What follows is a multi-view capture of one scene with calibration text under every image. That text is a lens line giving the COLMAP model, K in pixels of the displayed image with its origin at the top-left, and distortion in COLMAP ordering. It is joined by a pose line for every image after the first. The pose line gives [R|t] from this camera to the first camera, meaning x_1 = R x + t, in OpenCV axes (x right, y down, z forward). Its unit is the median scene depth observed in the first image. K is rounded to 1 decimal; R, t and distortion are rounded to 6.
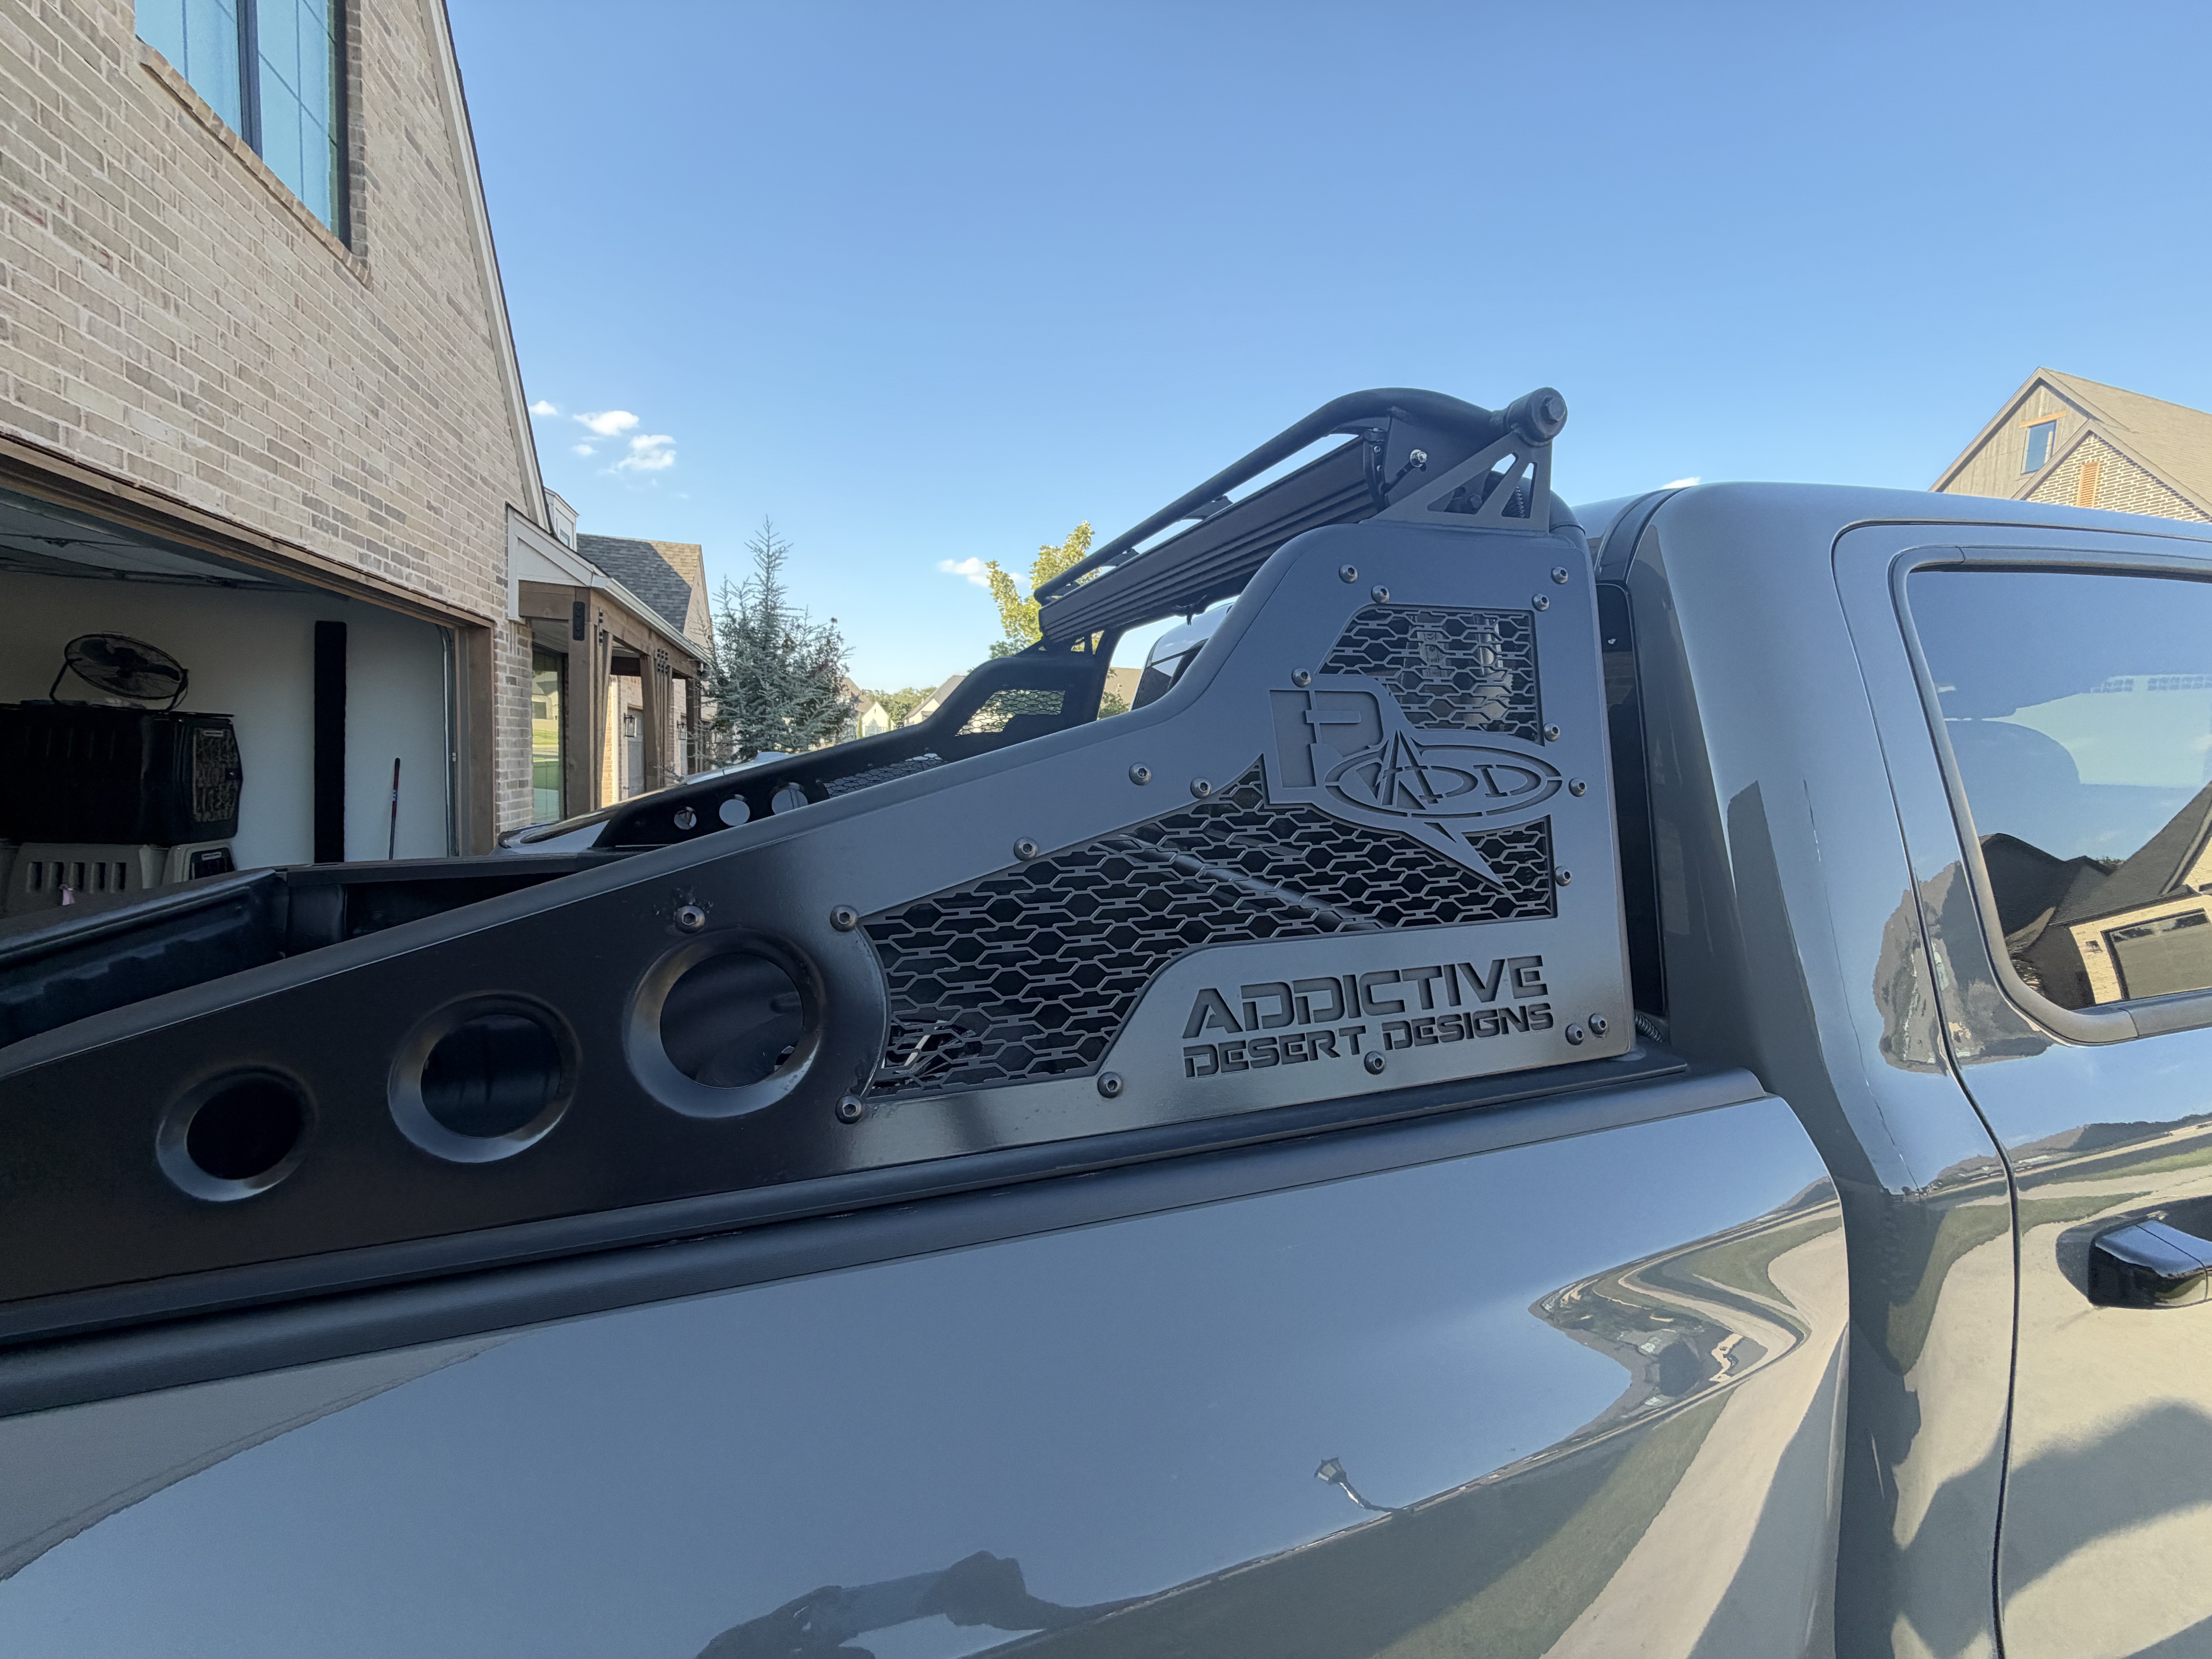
lens RADIAL K [[874.4, 0, 1103.1], [0, 874.4, 833.6], [0, 0, 1]] dist [0.000756, -0.000223]
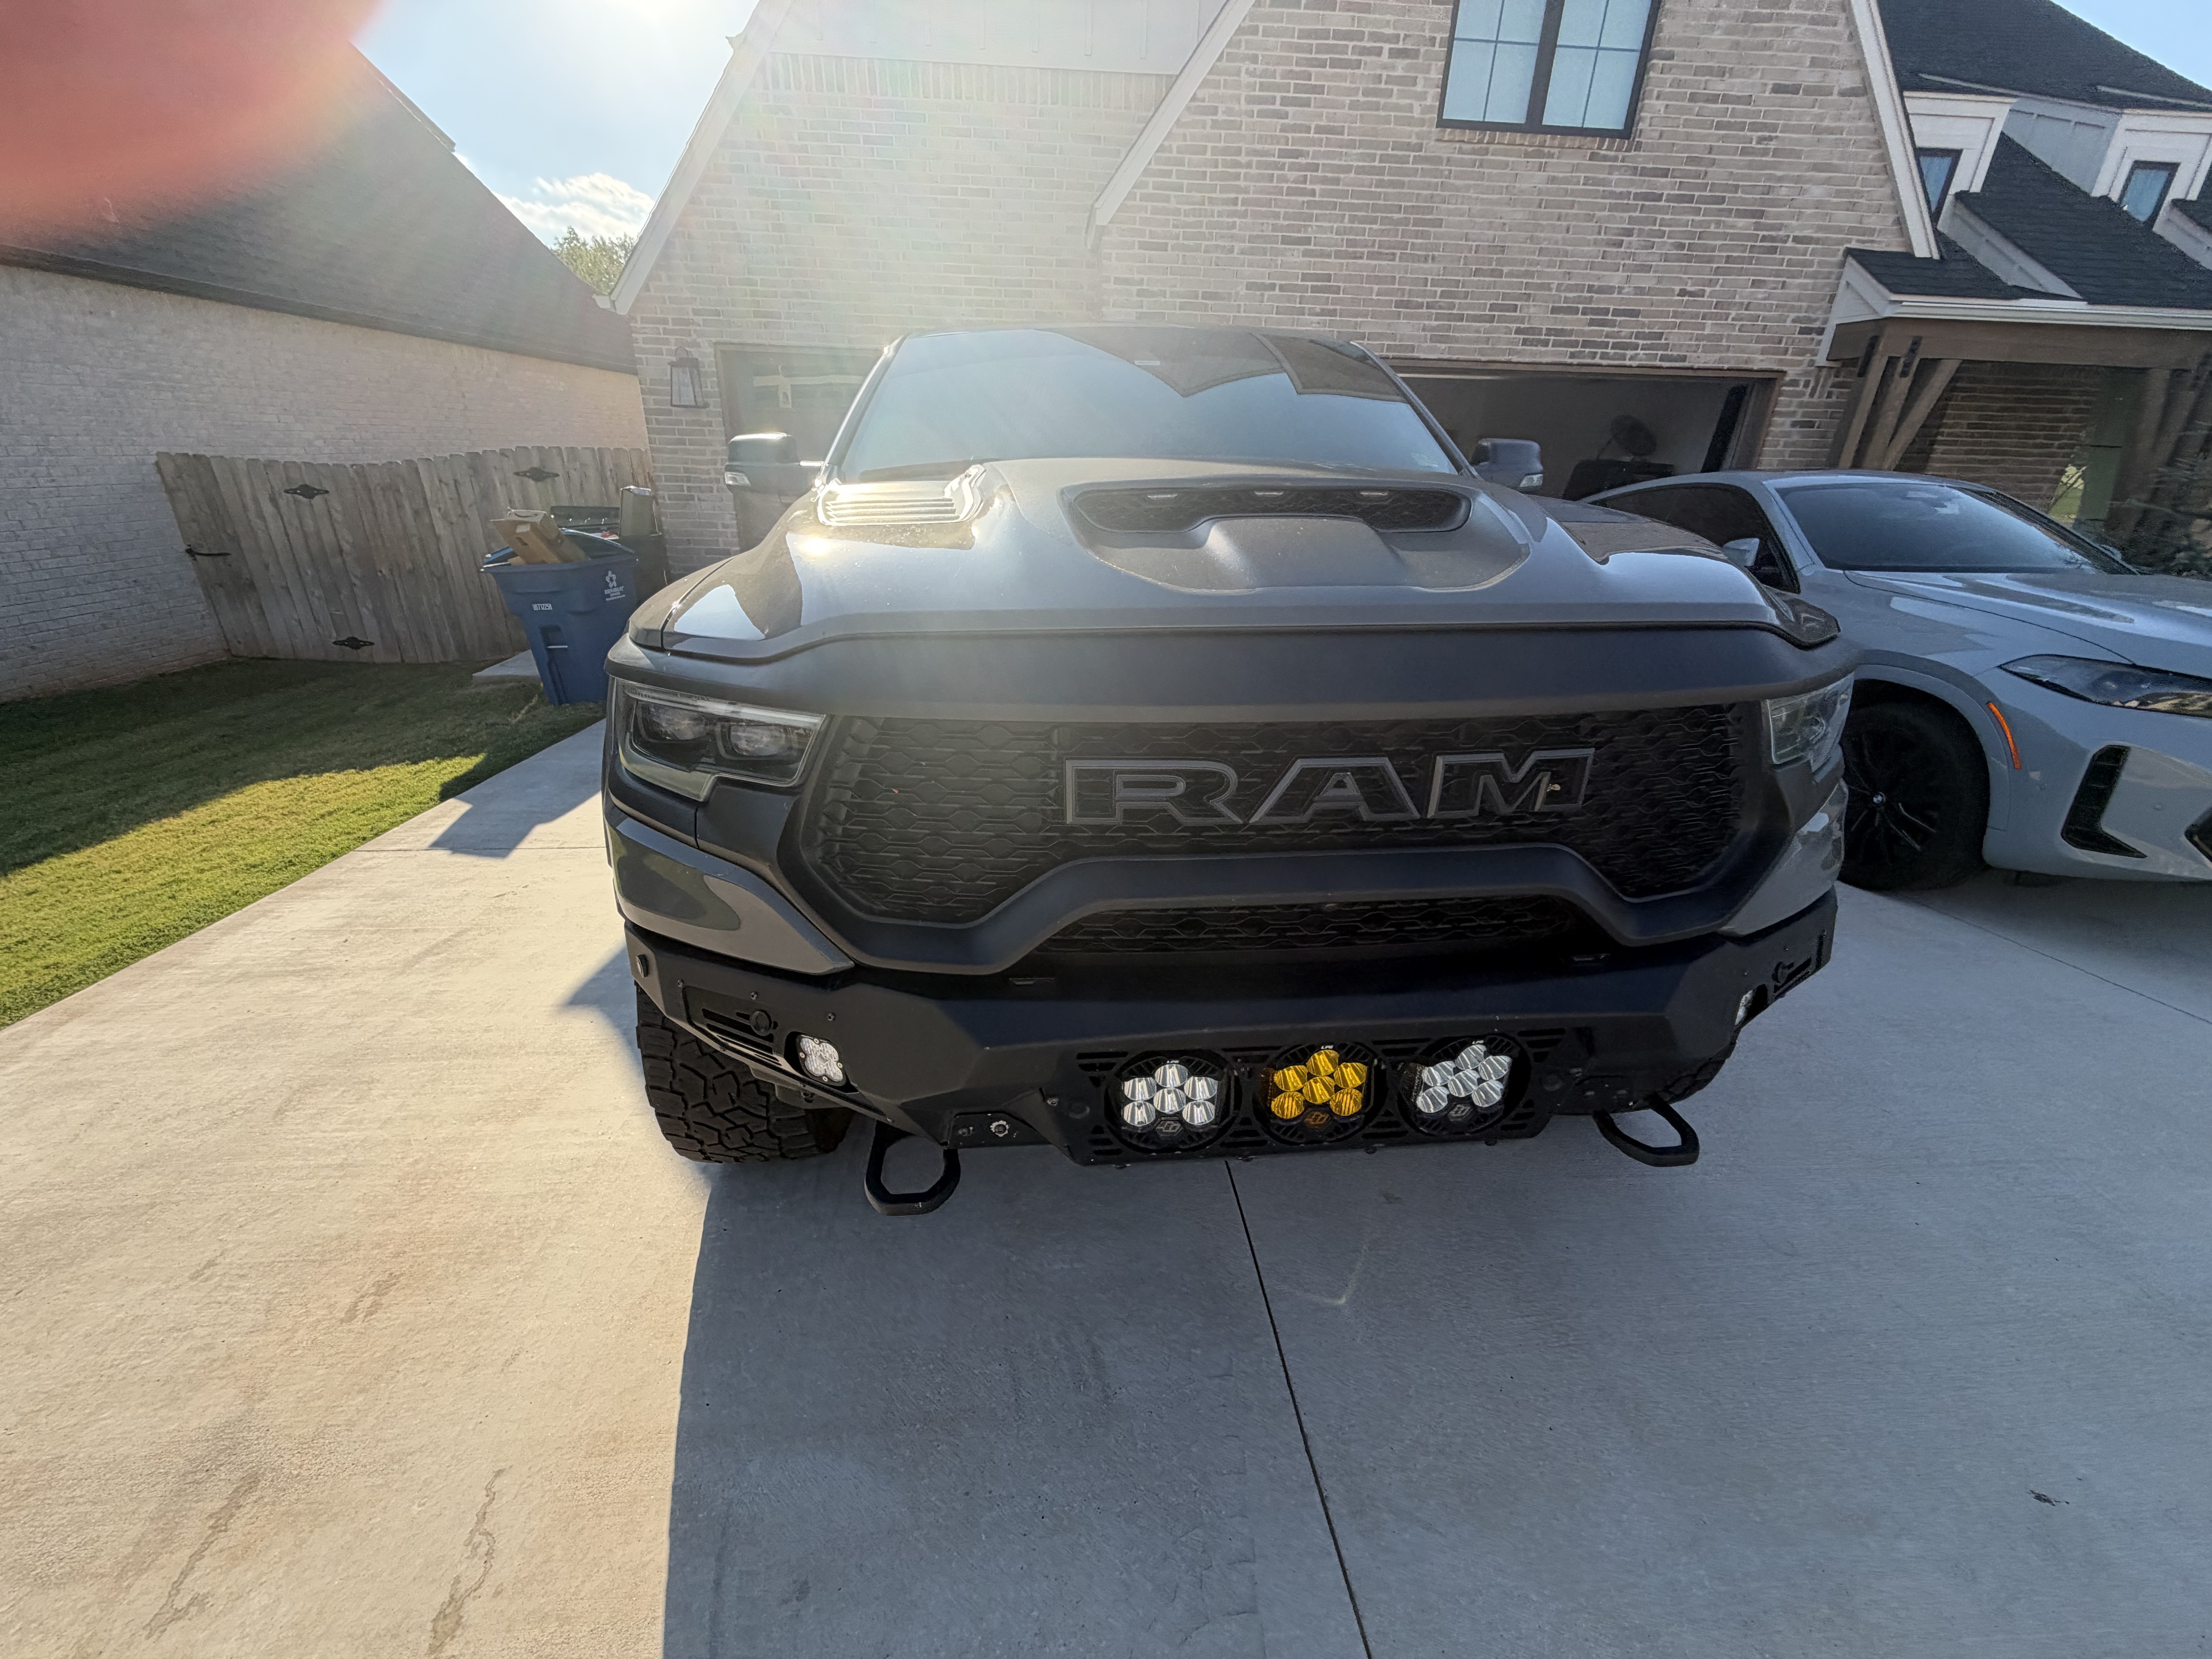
lens RADIAL K [[877.0, 0, 1101.4], [0, 877.0, 832.3], [0, 0, 1]] dist [-0.000118, -0.000194]
pose [[-0.232975, 0.344834, -0.909292, 1.228588], [-0.116274, 0.918437, 0.378093, -0.019254], [0.965507, 0.193814, -0.173878, 0.669612]]
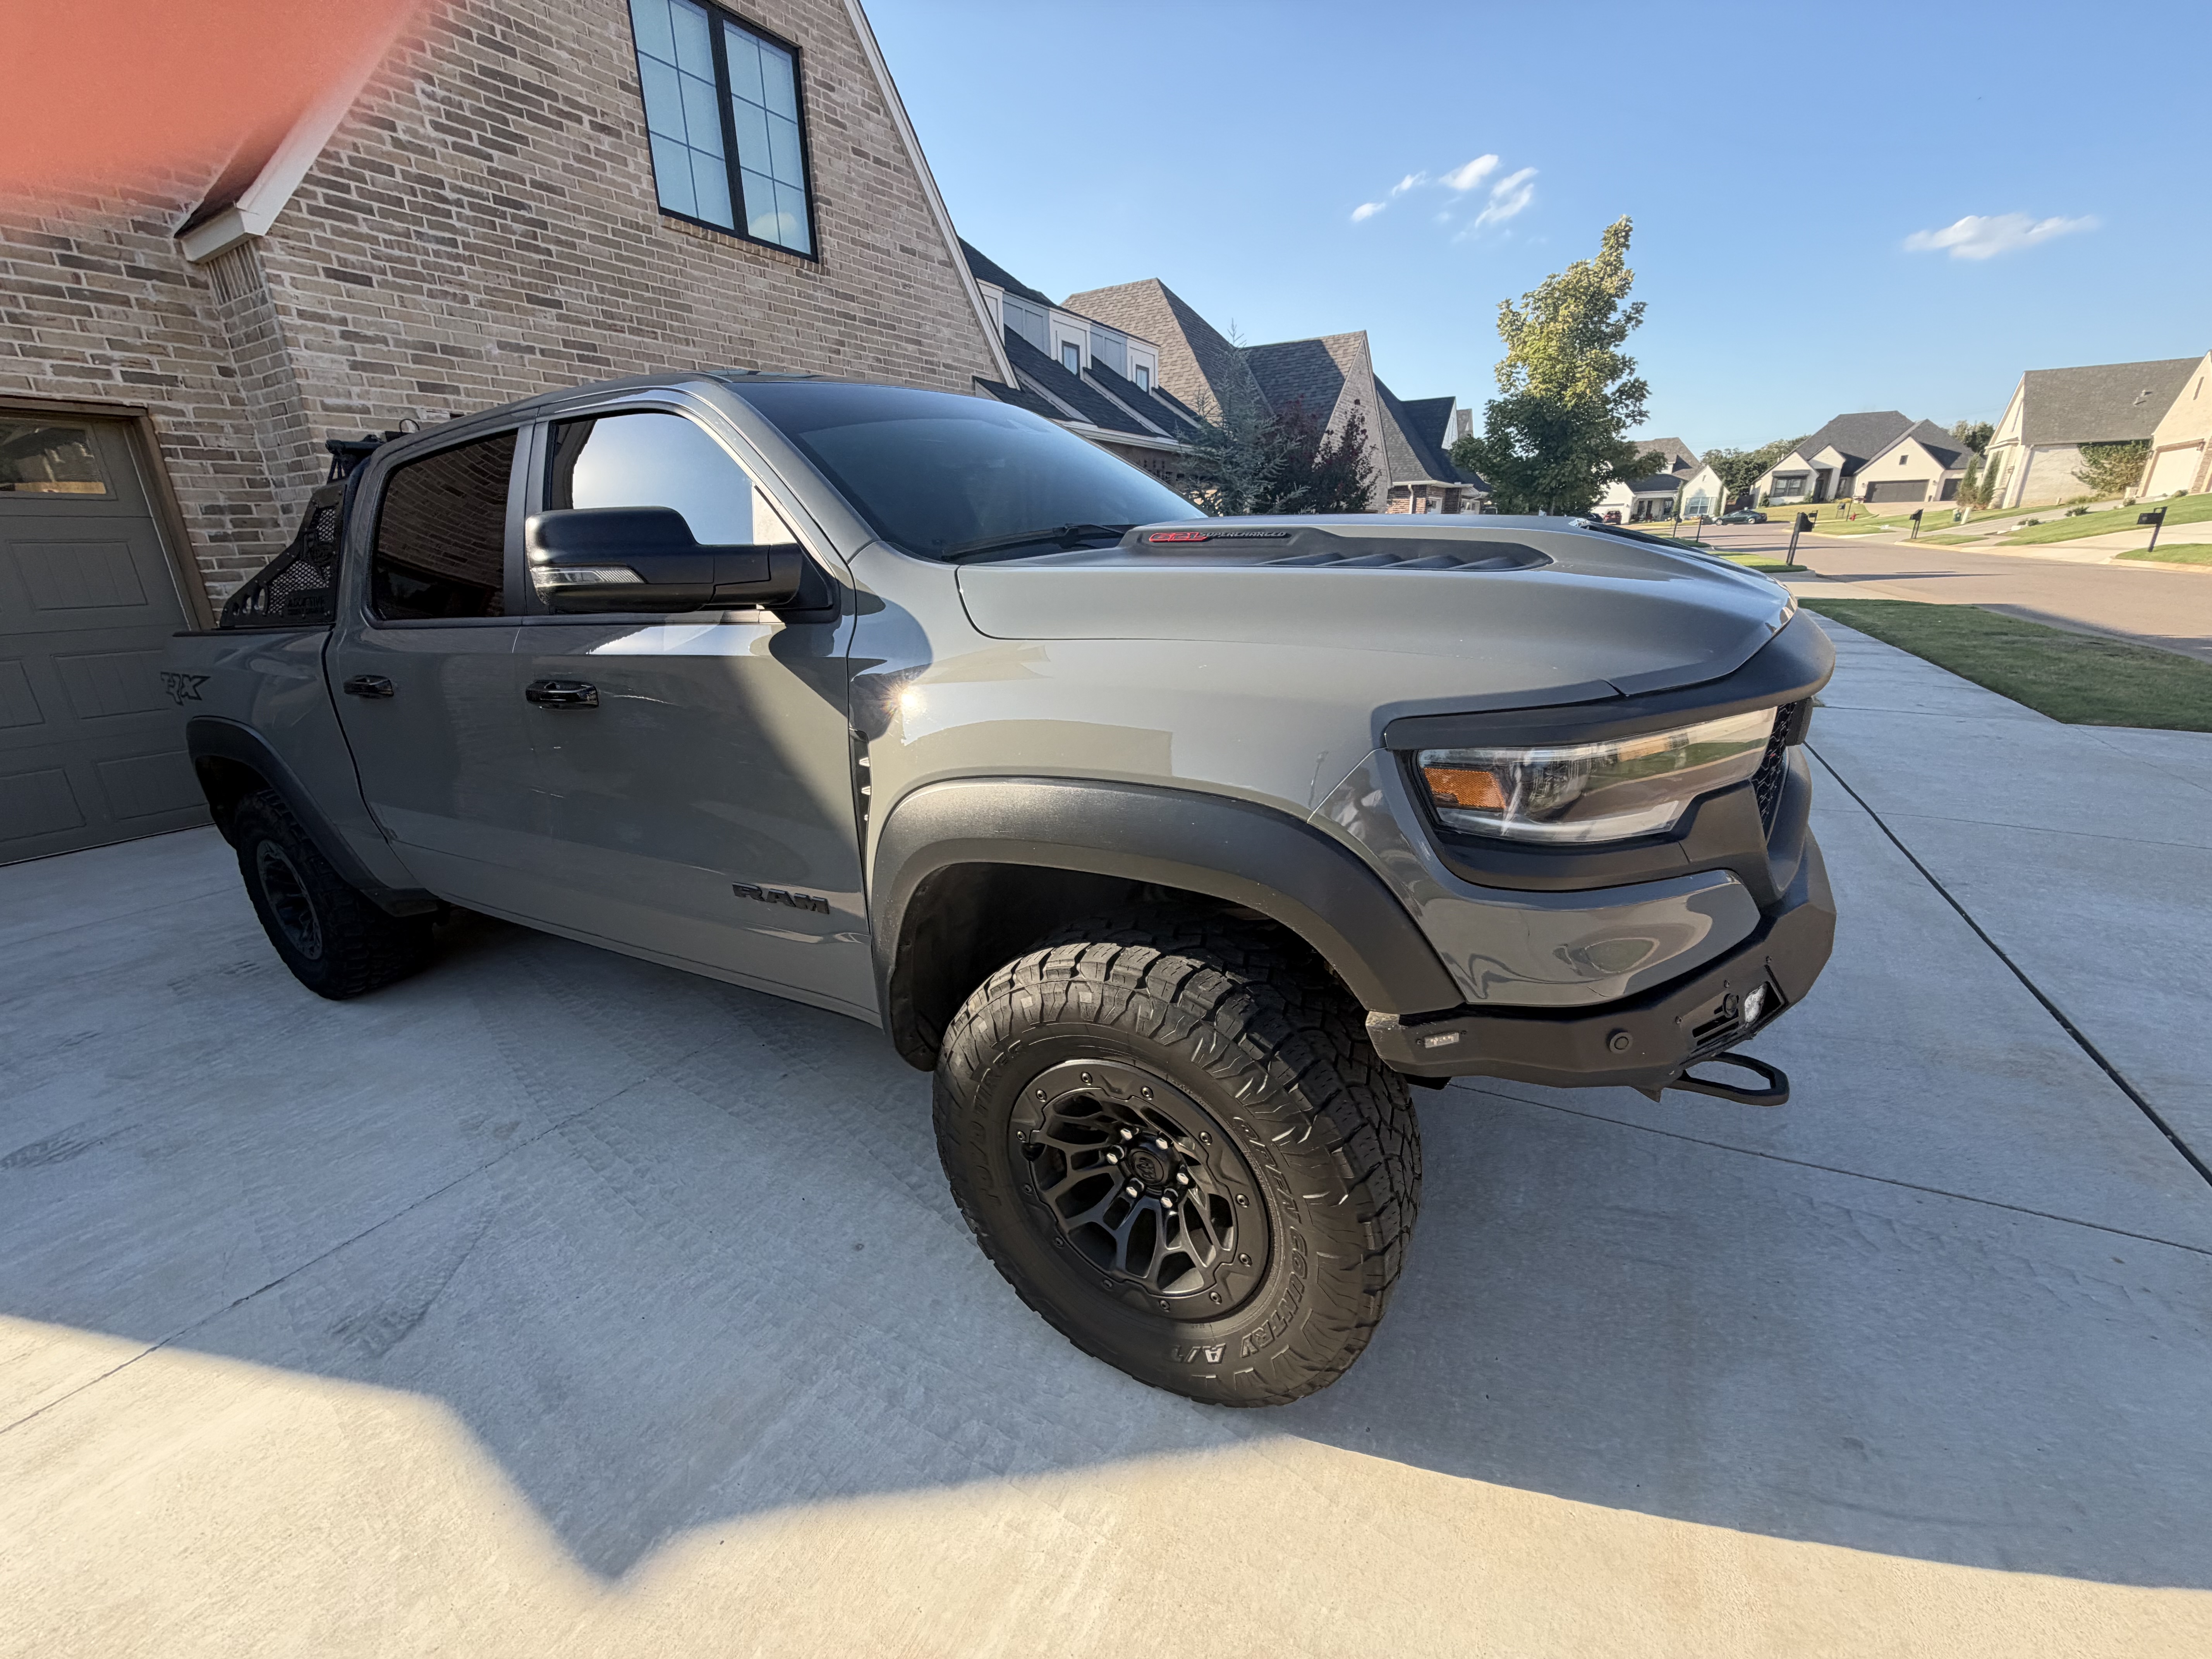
lens RADIAL K [[875.6, 0, 1101.9], [0, 875.6, 833.8], [0, 0, 1]] dist [0.000240, 0.000119]
pose [[0.653287, 0.192950, -0.732111, 1.086389], [-0.021256, 0.971274, 0.237014, 0.029592], [0.756812, -0.139277, 0.638622, 0.171013]]
